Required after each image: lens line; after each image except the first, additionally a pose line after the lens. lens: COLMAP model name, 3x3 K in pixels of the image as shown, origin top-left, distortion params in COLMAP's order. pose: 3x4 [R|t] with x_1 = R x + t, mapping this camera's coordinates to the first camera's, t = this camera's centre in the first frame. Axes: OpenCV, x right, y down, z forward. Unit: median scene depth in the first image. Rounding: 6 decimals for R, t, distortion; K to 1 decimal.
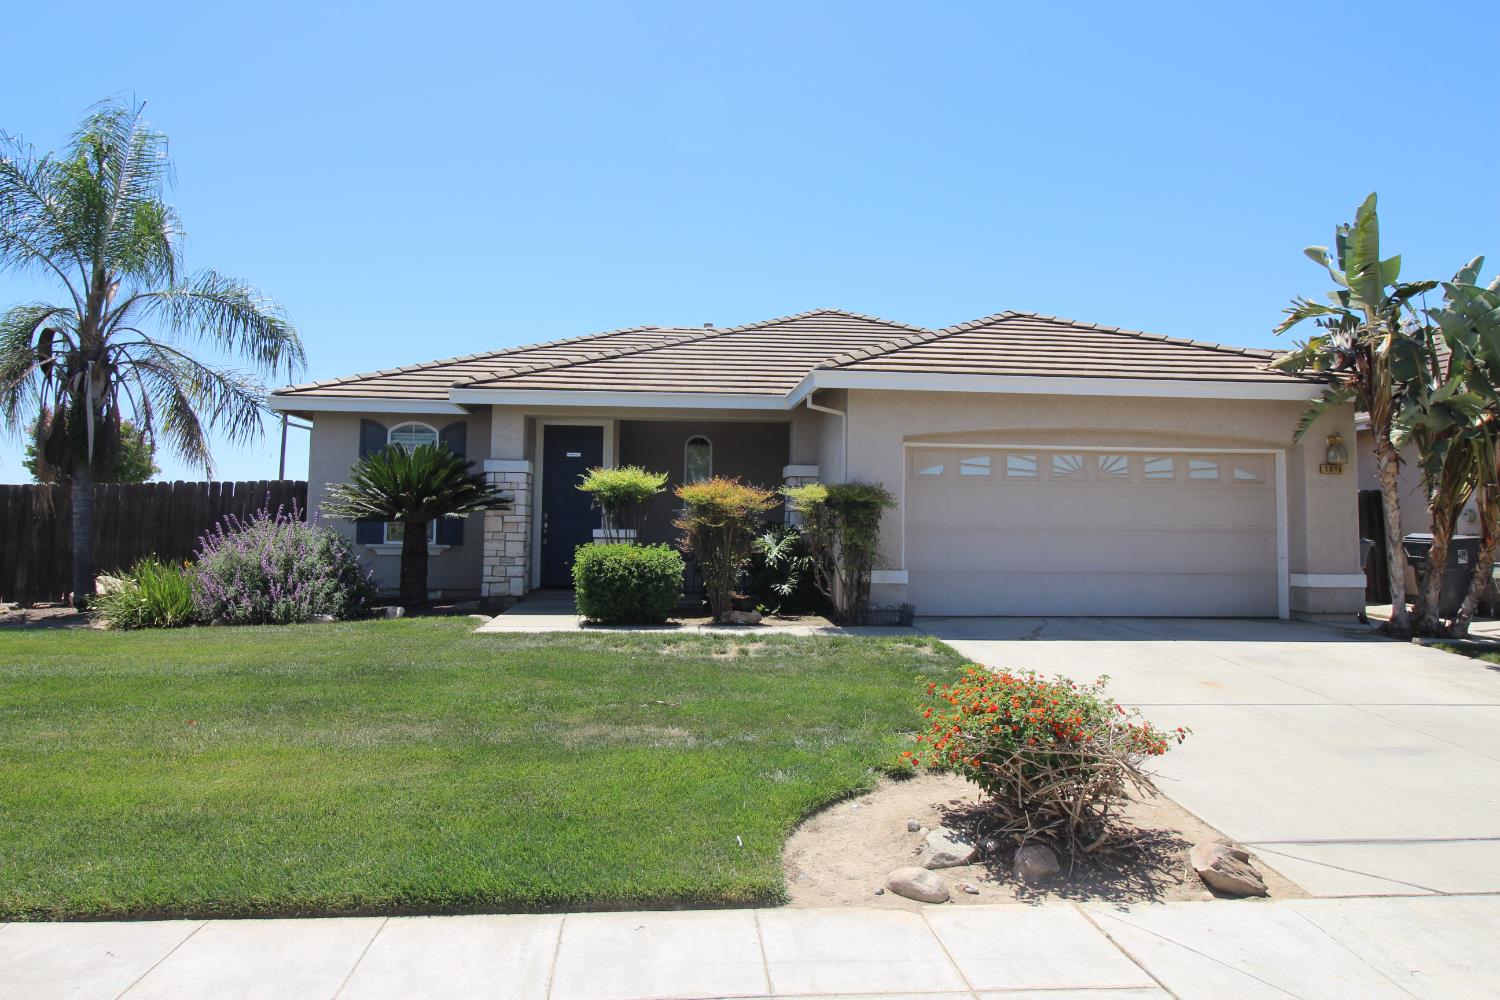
lens RADIAL K [[1004.3, 0, 745.7], [0, 1004.3, 499.9], [0, 0, 1]] dist [0.003354, 0.004930]
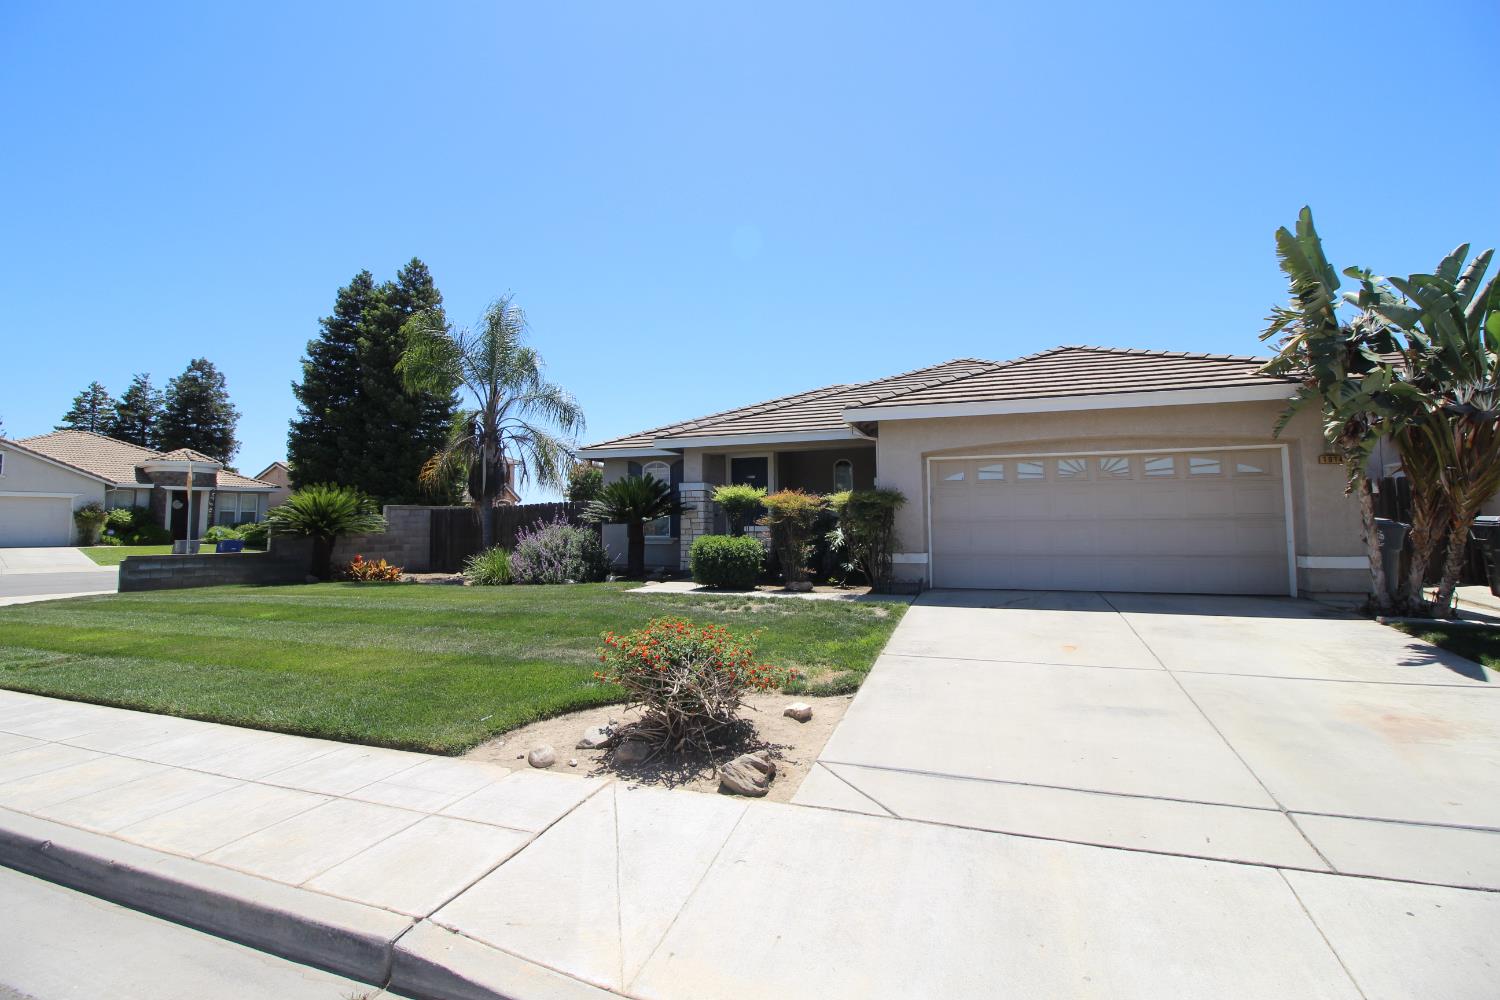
lens RADIAL K [[699.4, 0, 748.6], [0, 699.4, 501.9], [0, 0, 1]] dist [-0.005789, -0.004475]
pose [[0.907449, -0.031112, -0.419008, 0.330850], [0.029249, 0.999513, -0.010870, 0.005081], [0.419142, -0.002392, 0.907917, 0.057647]]
